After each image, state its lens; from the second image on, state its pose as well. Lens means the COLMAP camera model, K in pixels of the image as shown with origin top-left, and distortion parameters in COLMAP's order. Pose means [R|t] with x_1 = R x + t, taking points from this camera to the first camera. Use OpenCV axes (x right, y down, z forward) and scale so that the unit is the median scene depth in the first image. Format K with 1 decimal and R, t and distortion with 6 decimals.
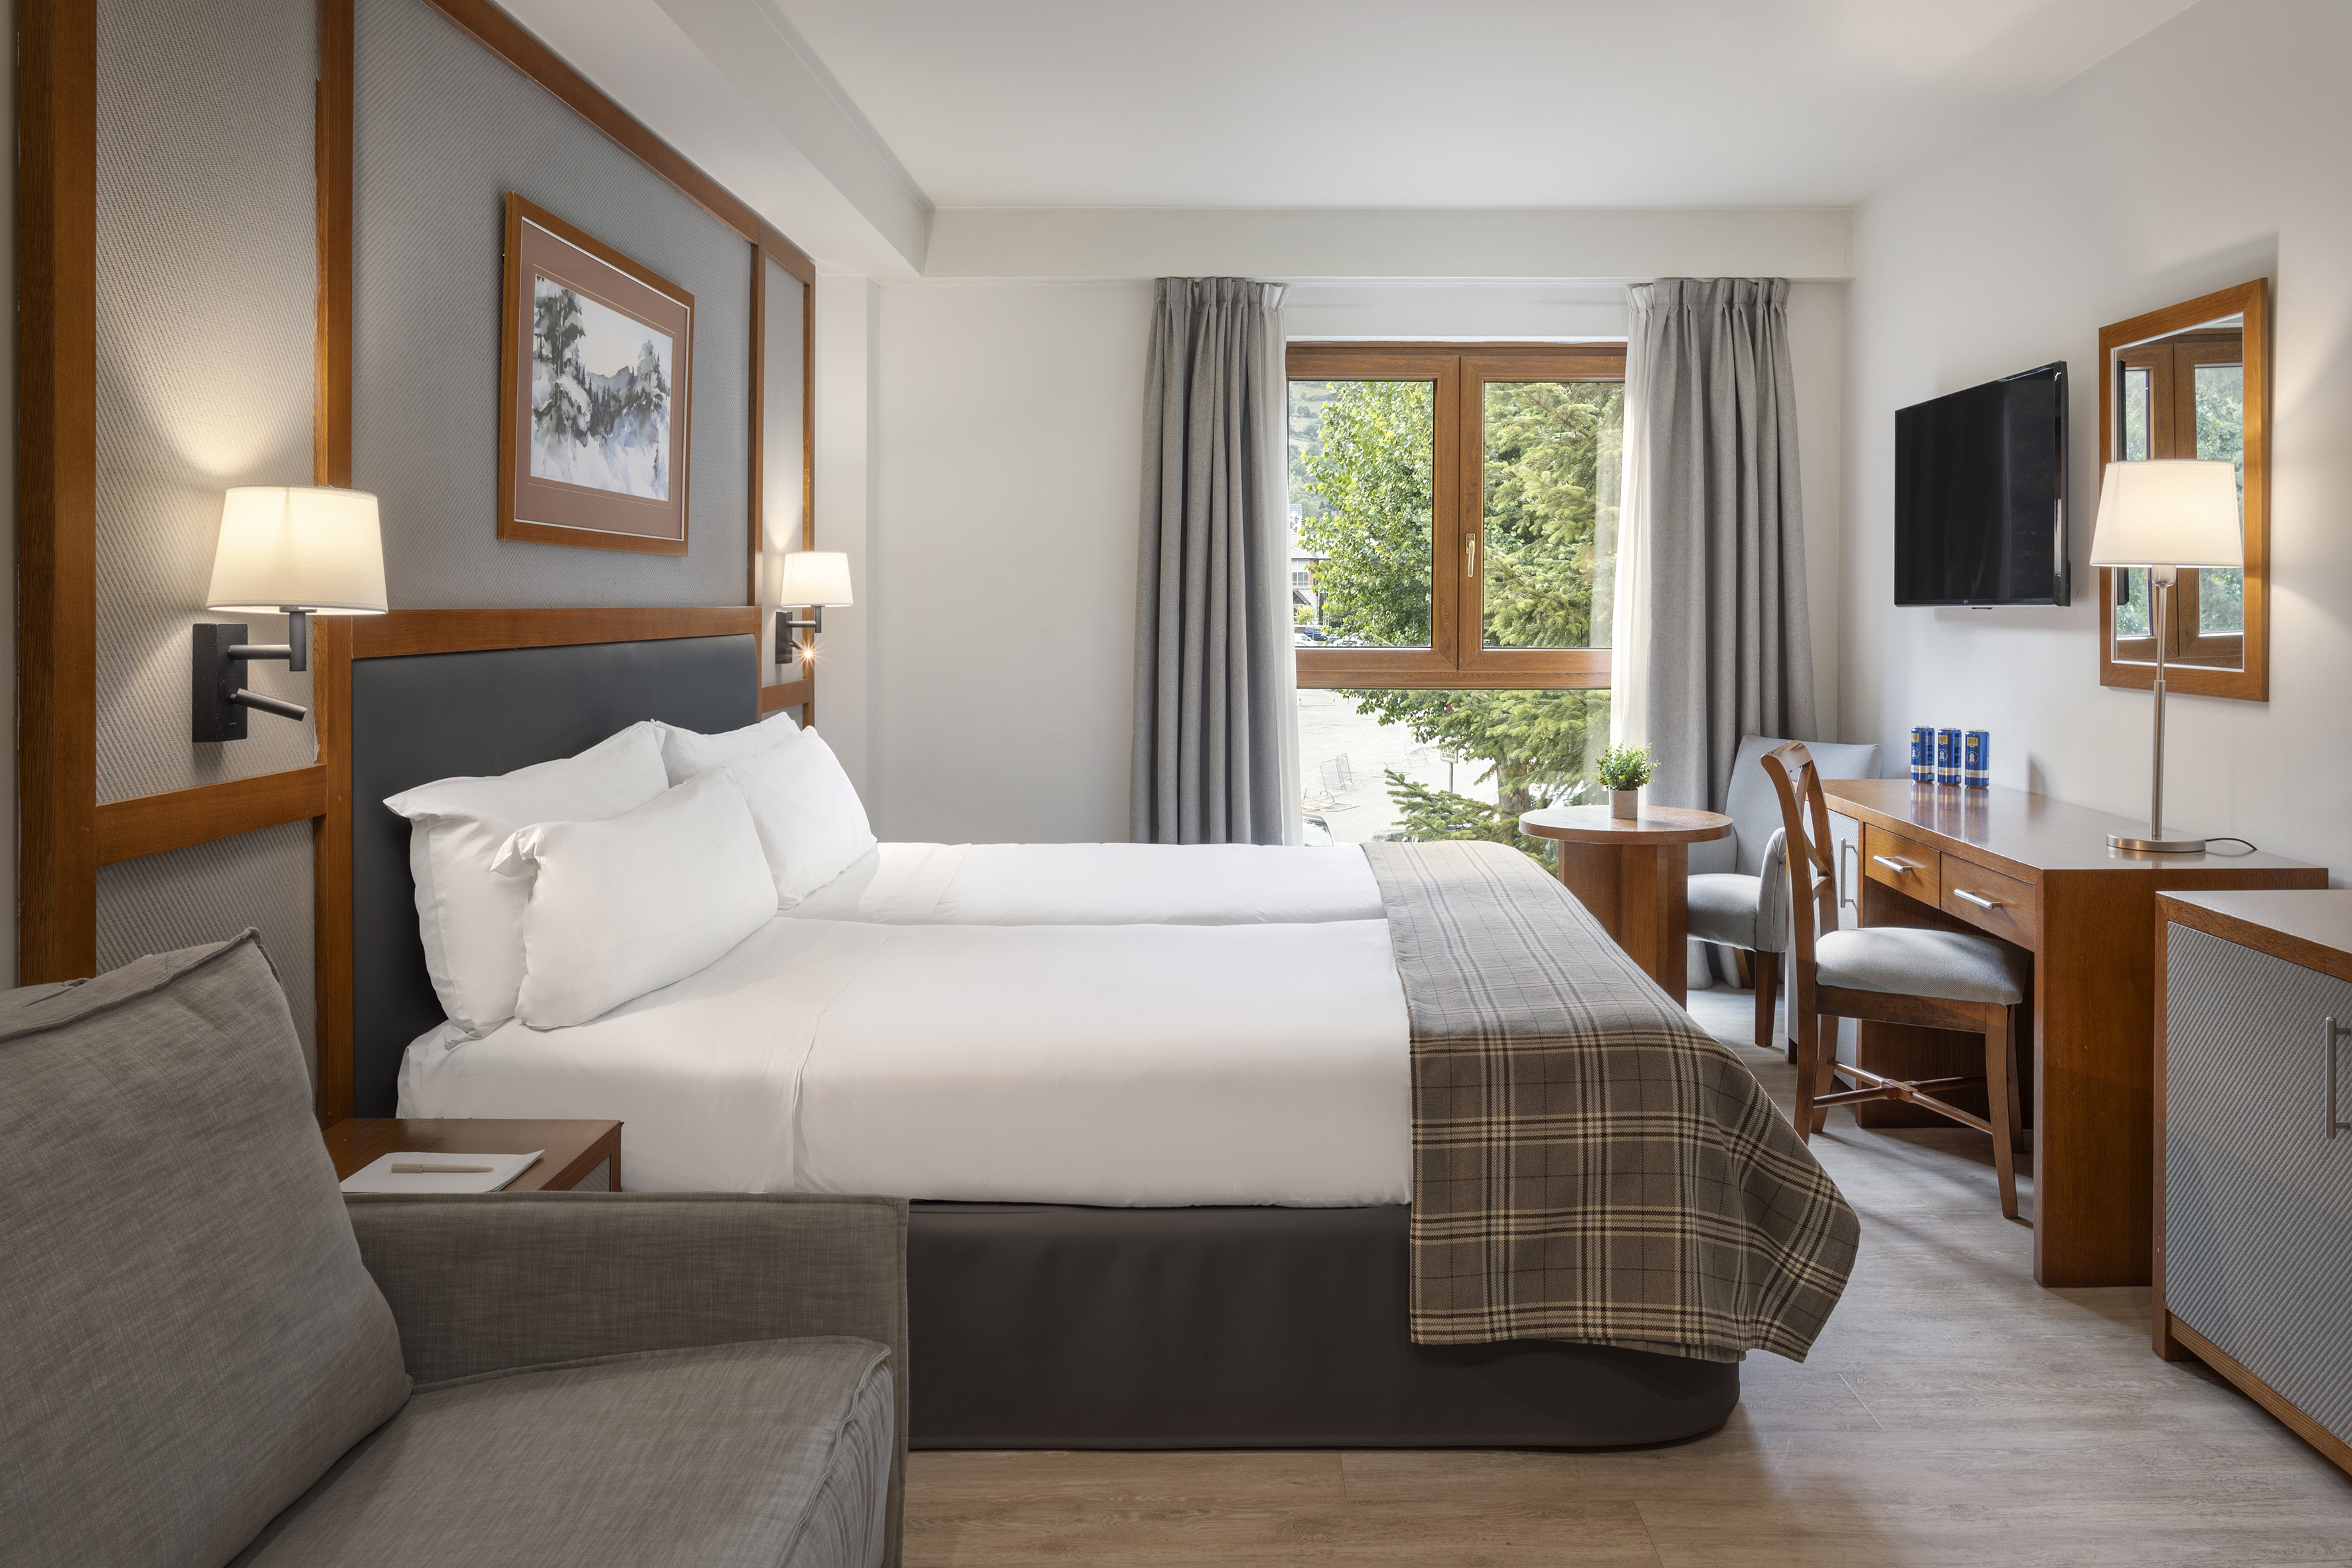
lens RADIAL K [[1665.3, 0, 1184.4], [0, 1665.3, 755.3], [0, 0, 1]] dist [-0.001878, 0.003771]
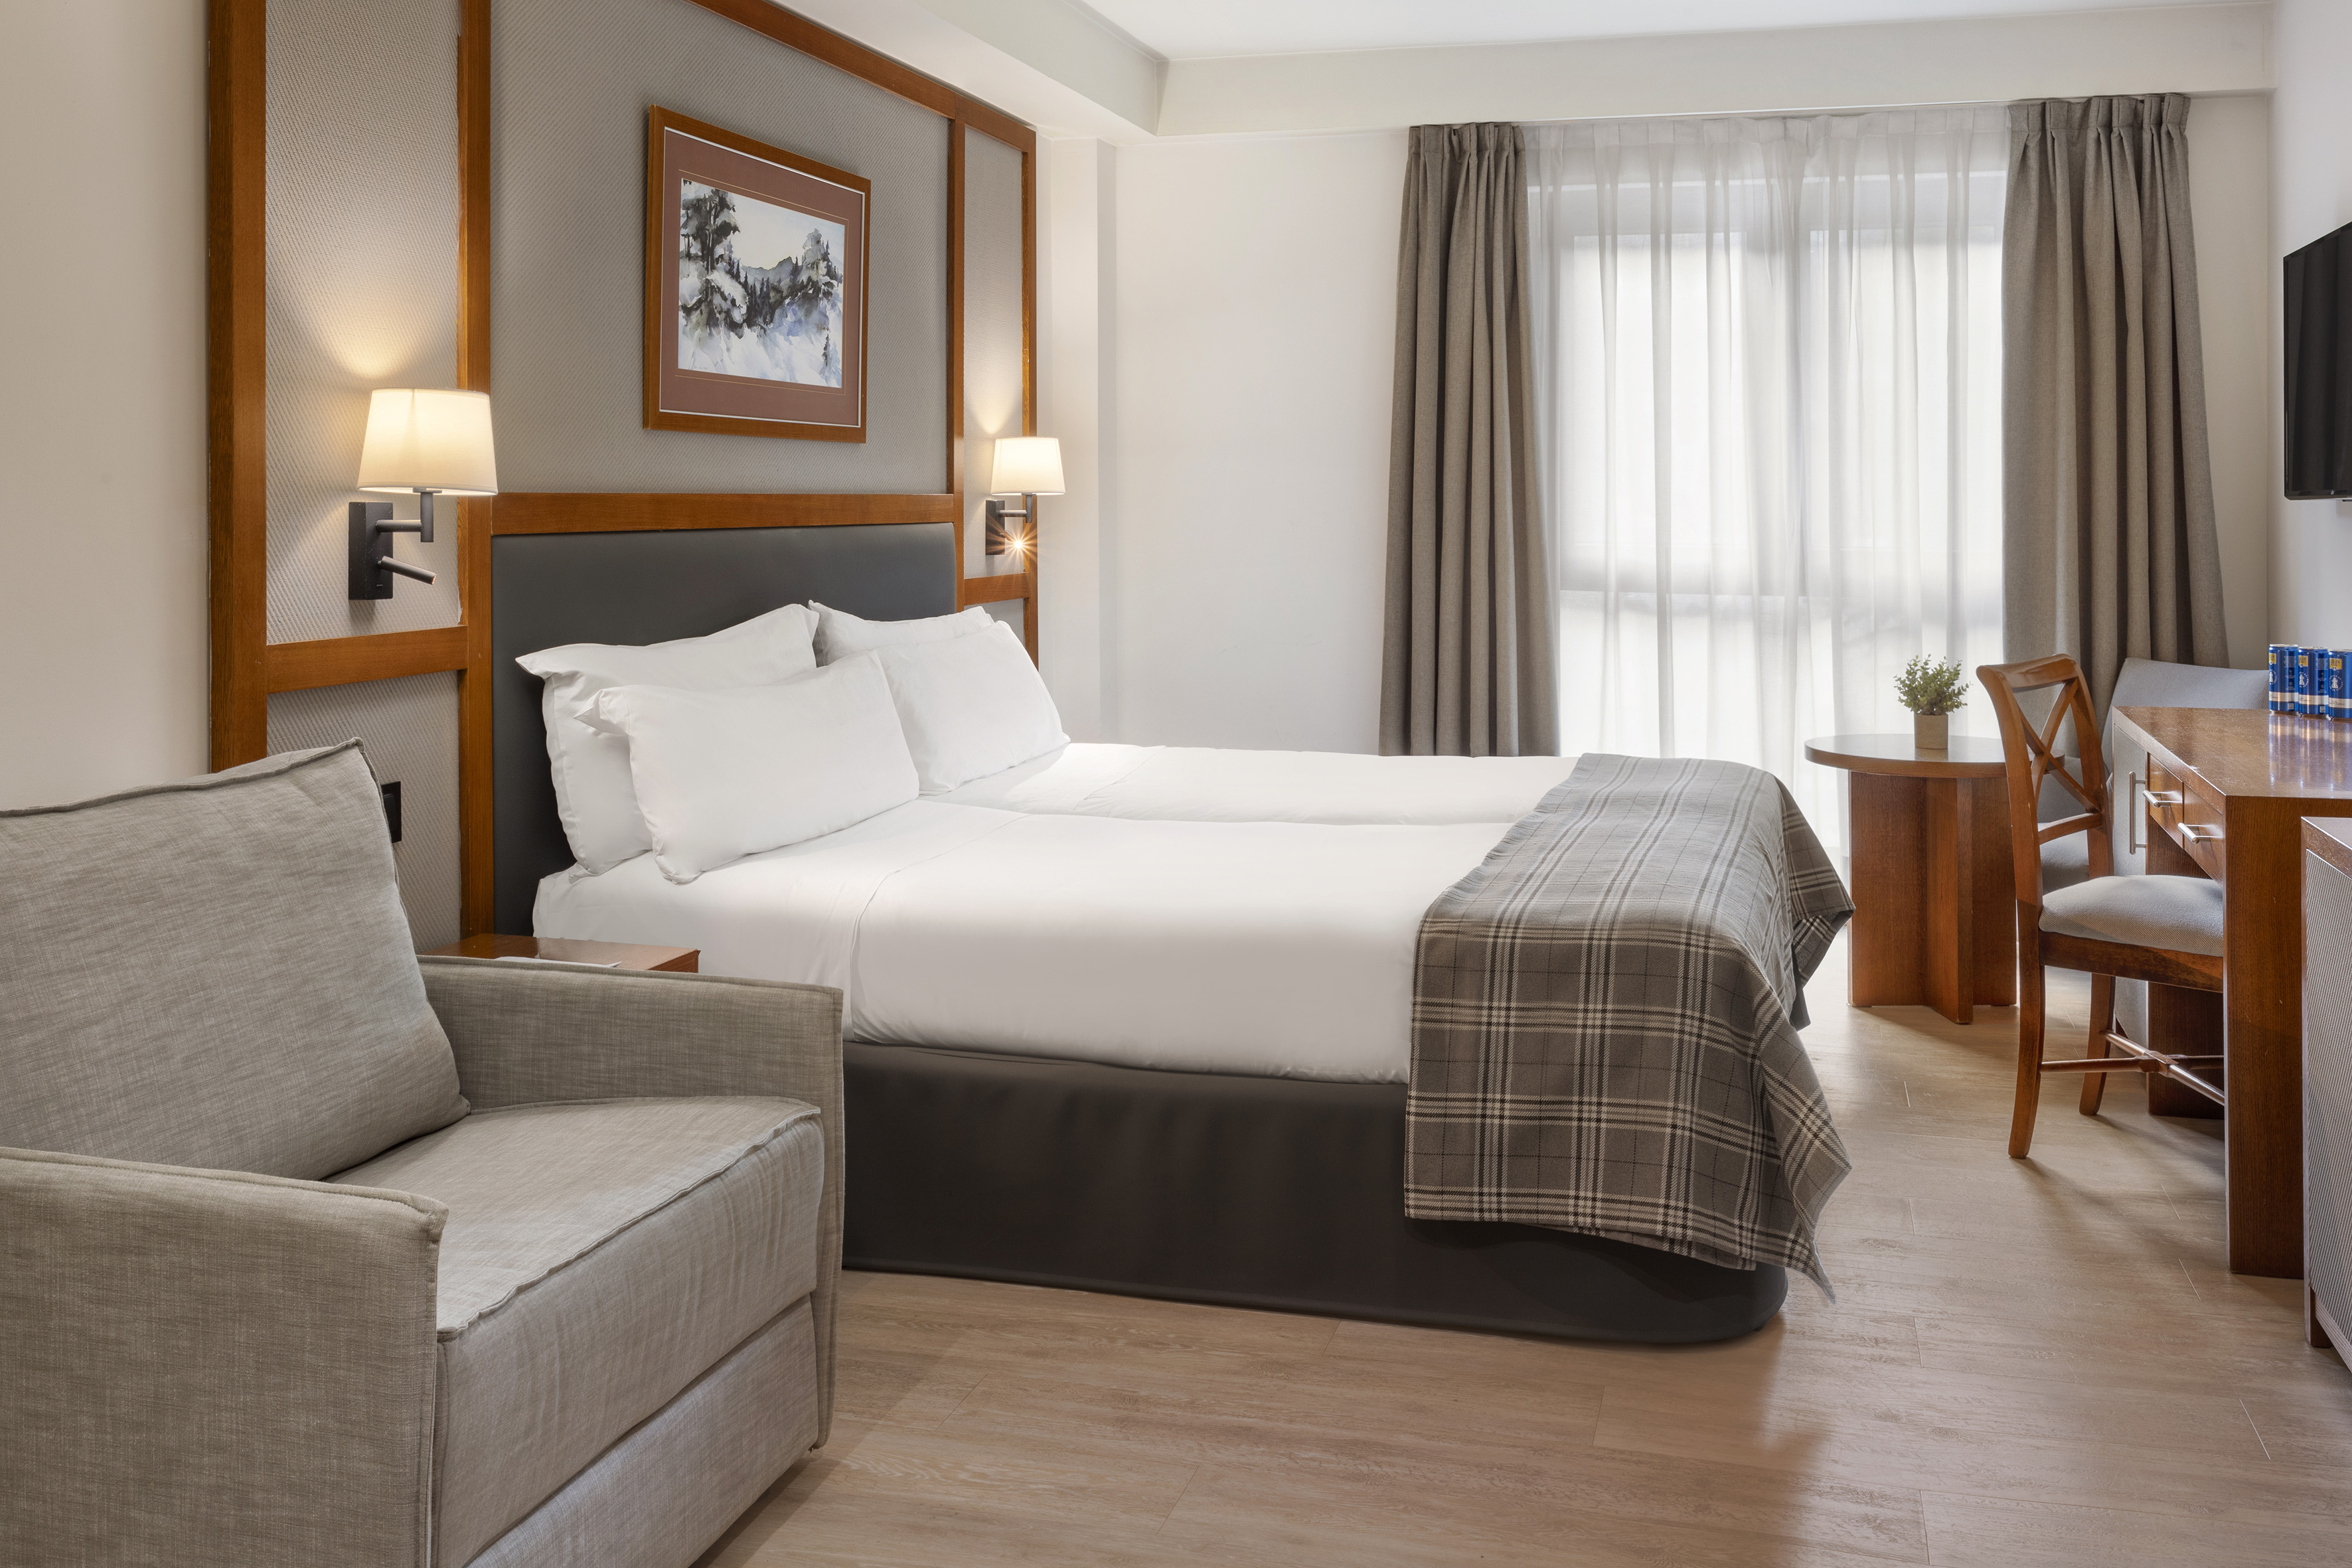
lens RADIAL K [[2172.3, 0, 1176.0], [0, 2172.3, 784.0], [0, 0, 1]] dist [0.003779, -0.005883]
pose [[0.963189, 0.038236, -0.266092, 0.346025], [-0.027782, 0.998691, 0.042943, 0.034849], [0.267386, -0.033969, 0.962991, -0.311339]]
